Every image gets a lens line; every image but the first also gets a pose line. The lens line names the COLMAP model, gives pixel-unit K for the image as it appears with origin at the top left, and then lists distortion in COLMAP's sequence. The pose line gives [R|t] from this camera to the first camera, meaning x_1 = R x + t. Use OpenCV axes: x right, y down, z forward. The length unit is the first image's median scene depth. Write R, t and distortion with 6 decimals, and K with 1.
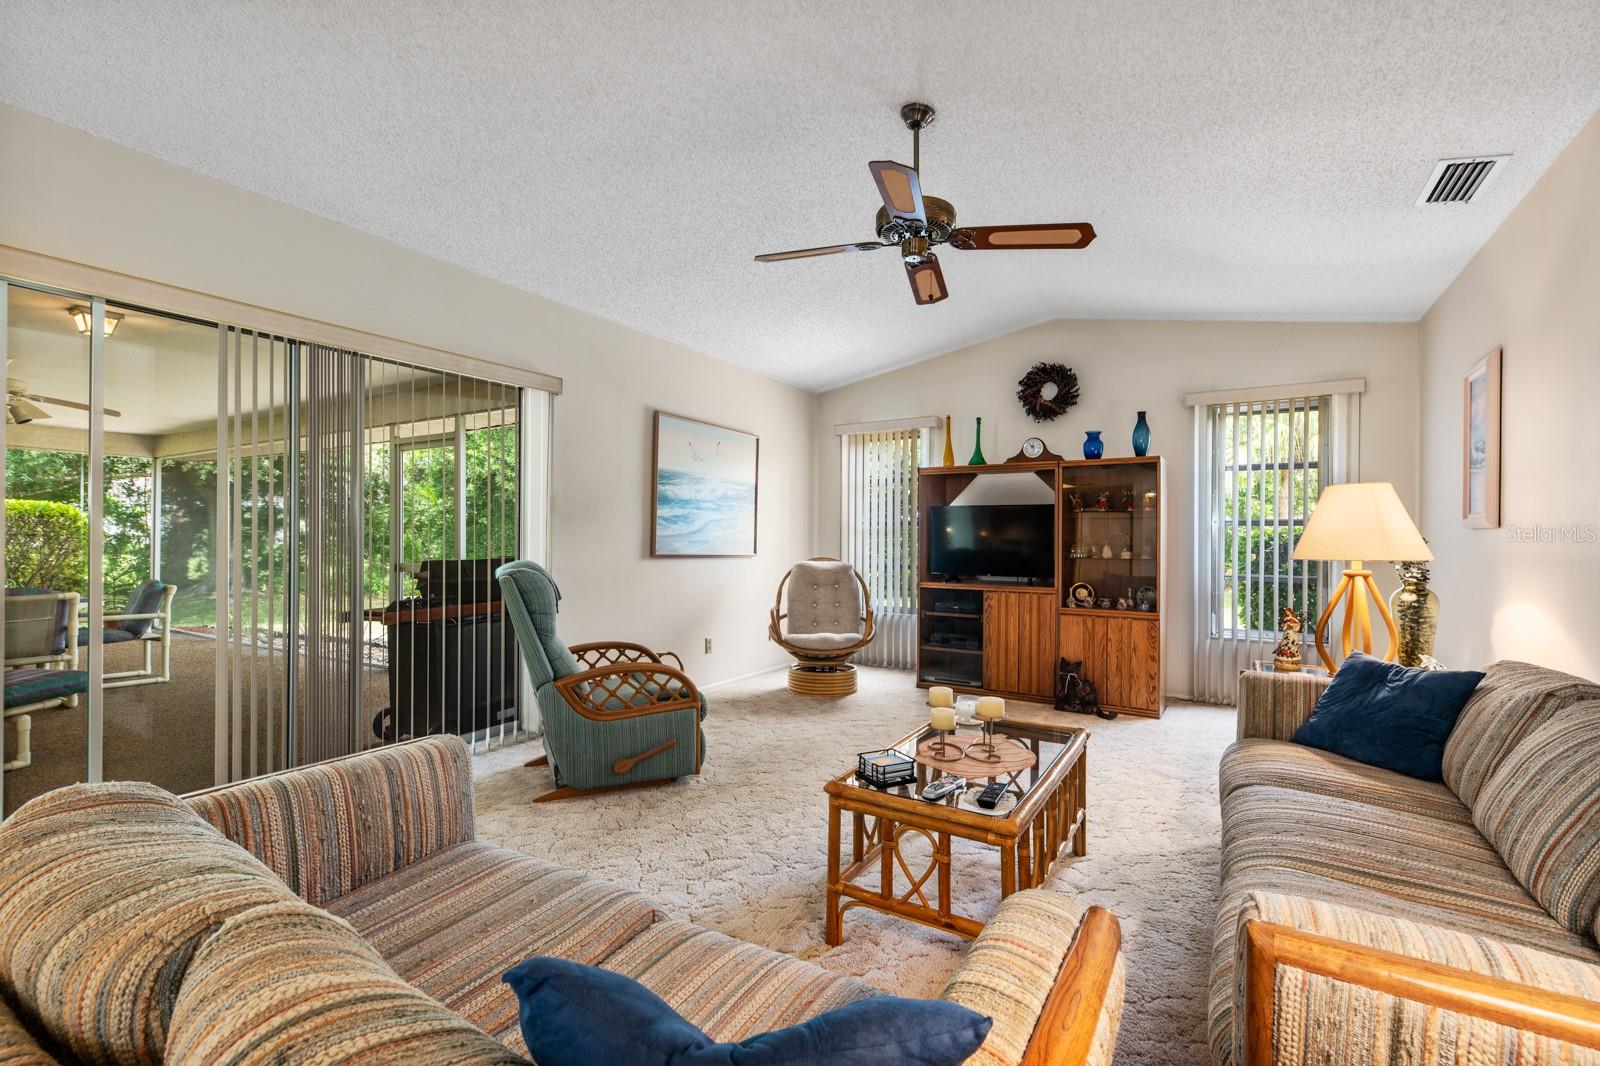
lens RADIAL K [[695.2, 0, 807.6], [0, 695.2, 536.9], [0, 0, 1]] dist [0.018308, -0.008138]
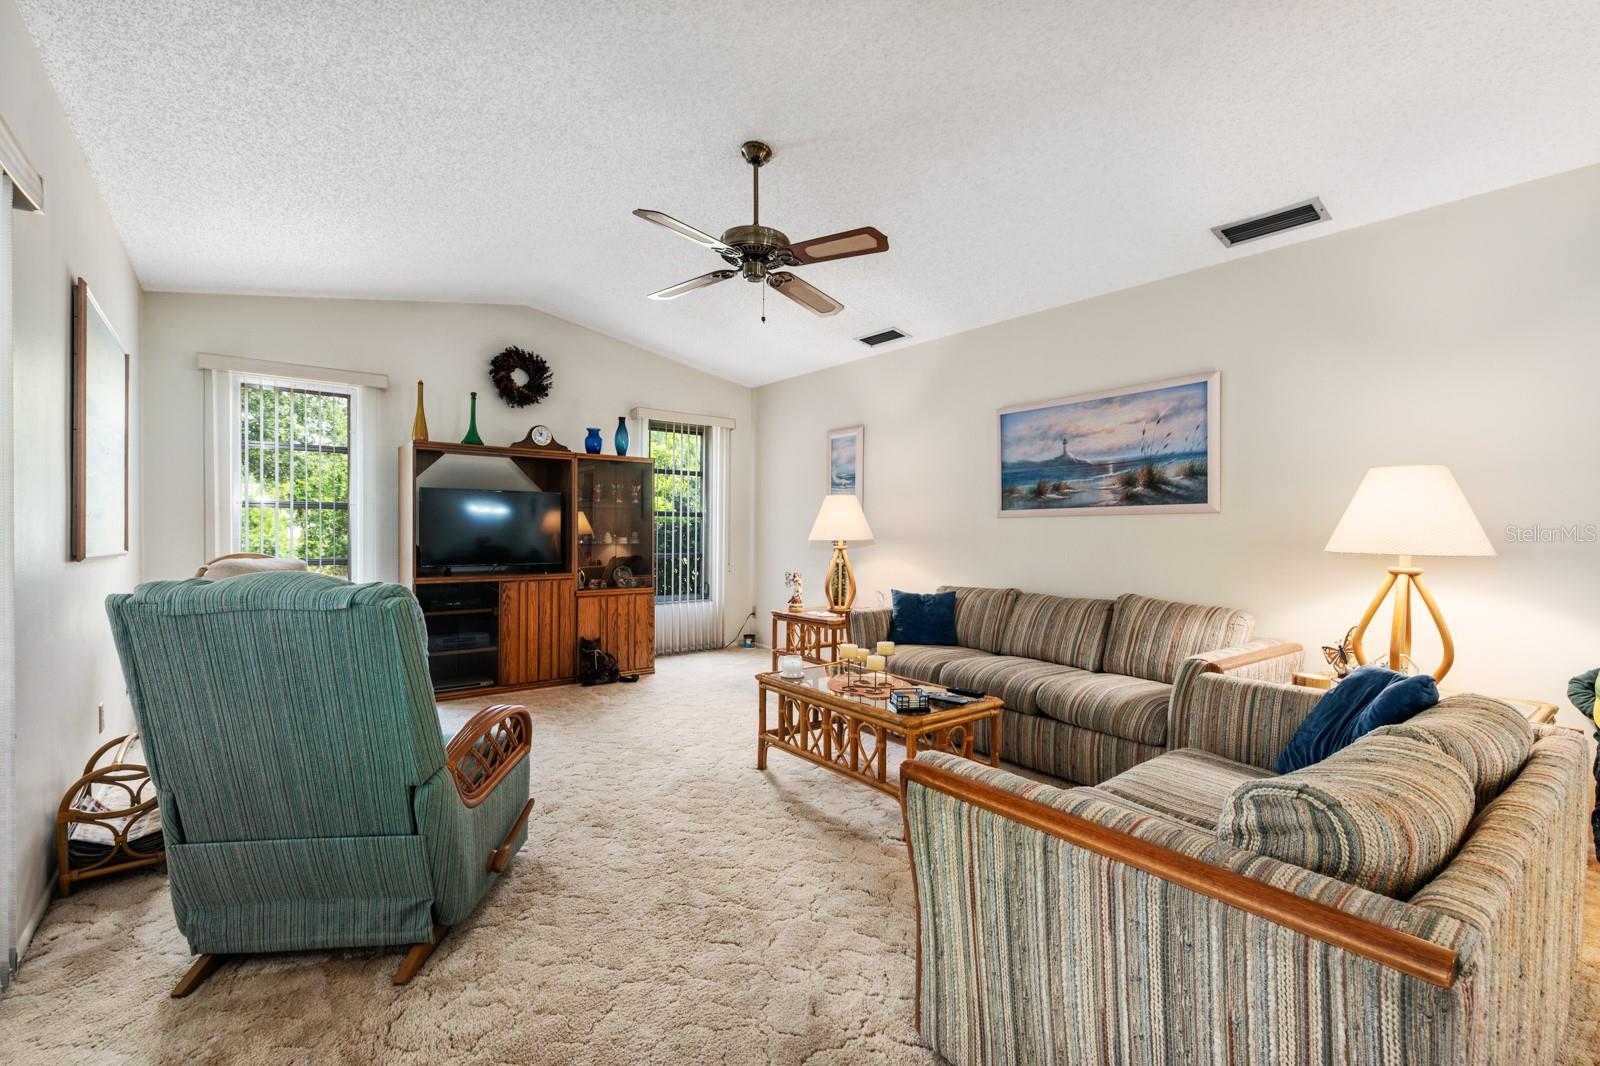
lens RADIAL K [[695.2, 0, 807.6], [0, 695.2, 536.9], [0, 0, 1]] dist [0.018308, -0.008138]
pose [[0.341317, -0.013944, 0.939845, -0.505761], [-0.005065, 0.999848, 0.016674, -0.000489], [-0.939935, -0.010451, 0.341195, 0.305157]]
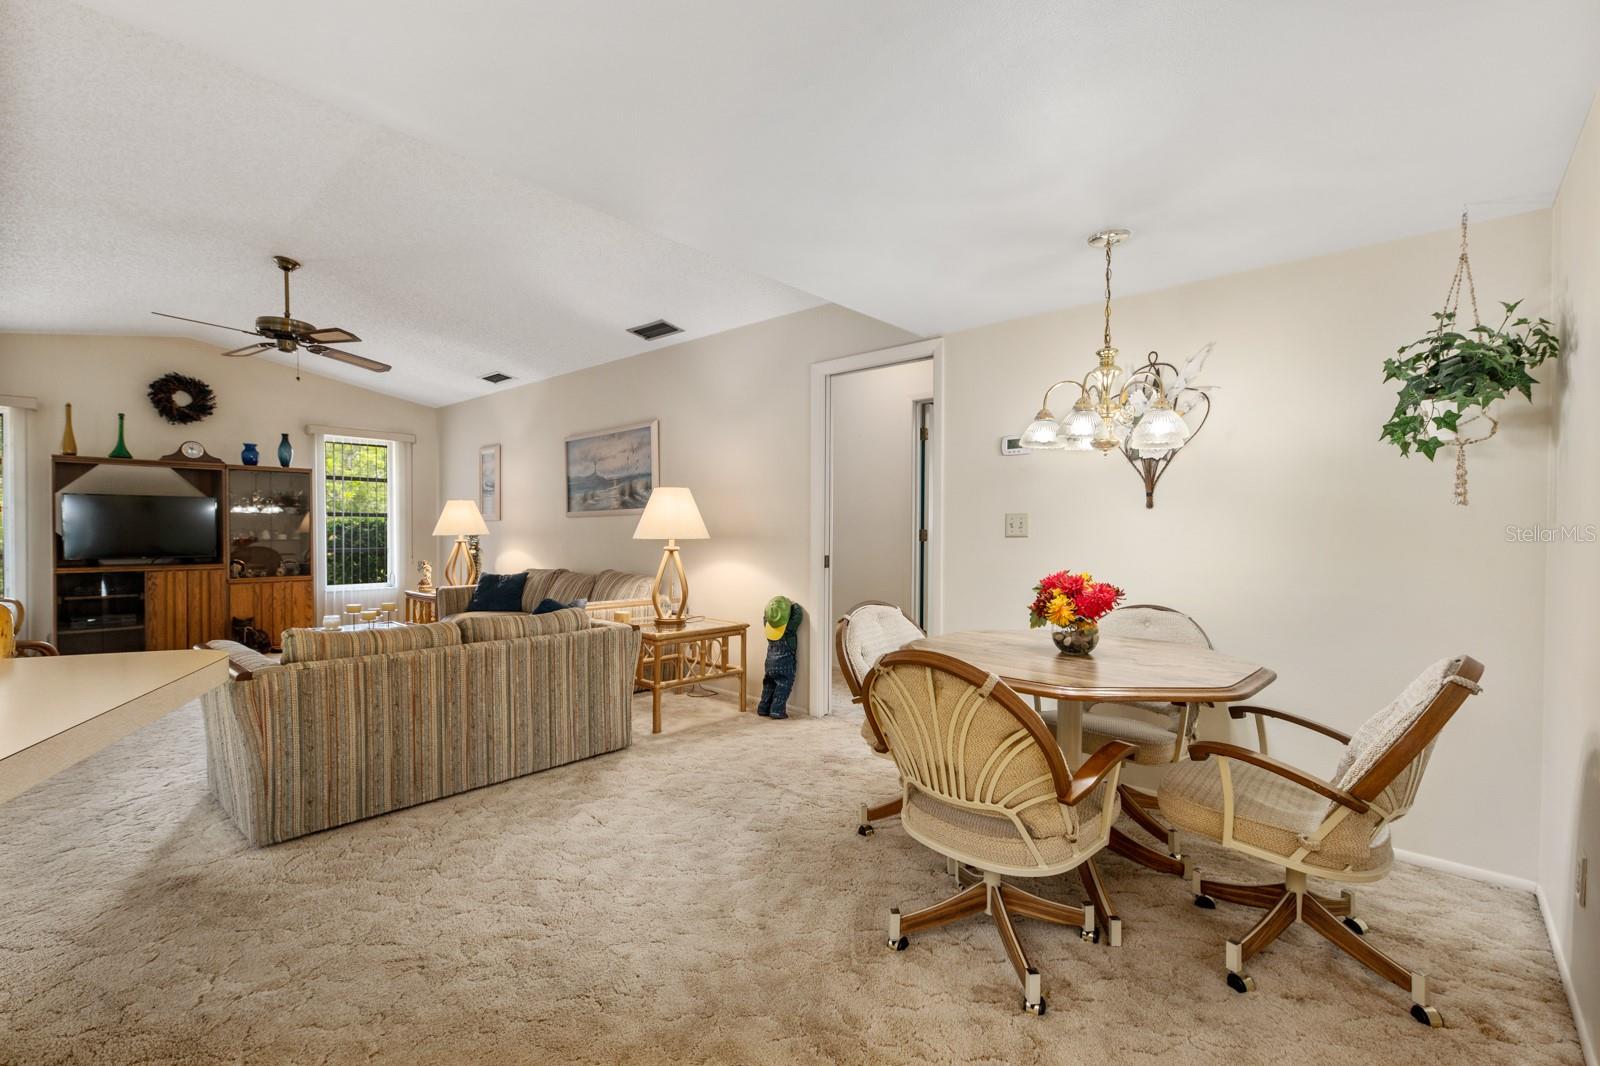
lens RADIAL K [[695.2, 0, 807.6], [0, 695.2, 536.9], [0, 0, 1]] dist [0.018308, -0.008138]
pose [[0.174120, -0.019098, 0.984539, -0.708240], [-0.000404, 0.999810, 0.019466, -0.001430], [-0.984724, -0.003787, 0.174079, -0.265556]]
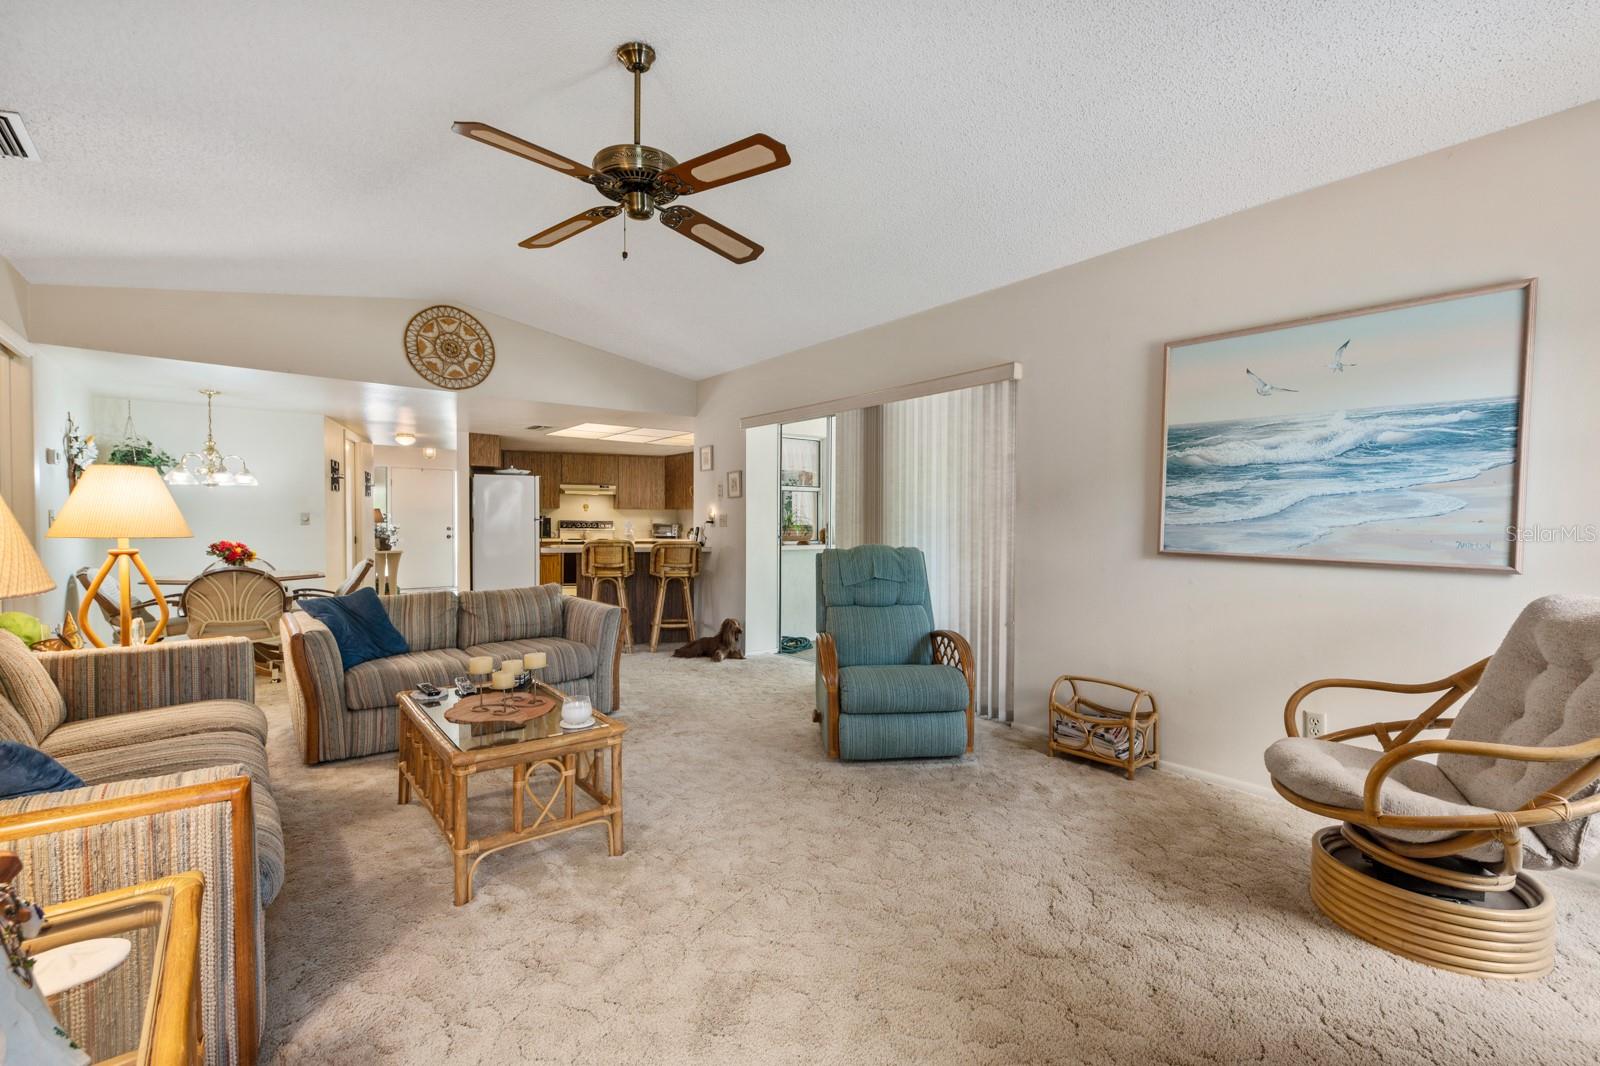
lens RADIAL K [[695.2, 0, 807.6], [0, 695.2, 536.9], [0, 0, 1]] dist [0.018308, -0.008138]
pose [[-0.337991, 0.010927, -0.941086, 0.539131], [-0.007410, 0.999871, 0.014271, 0.003175], [0.941120, 0.011797, -0.337866, 0.870368]]
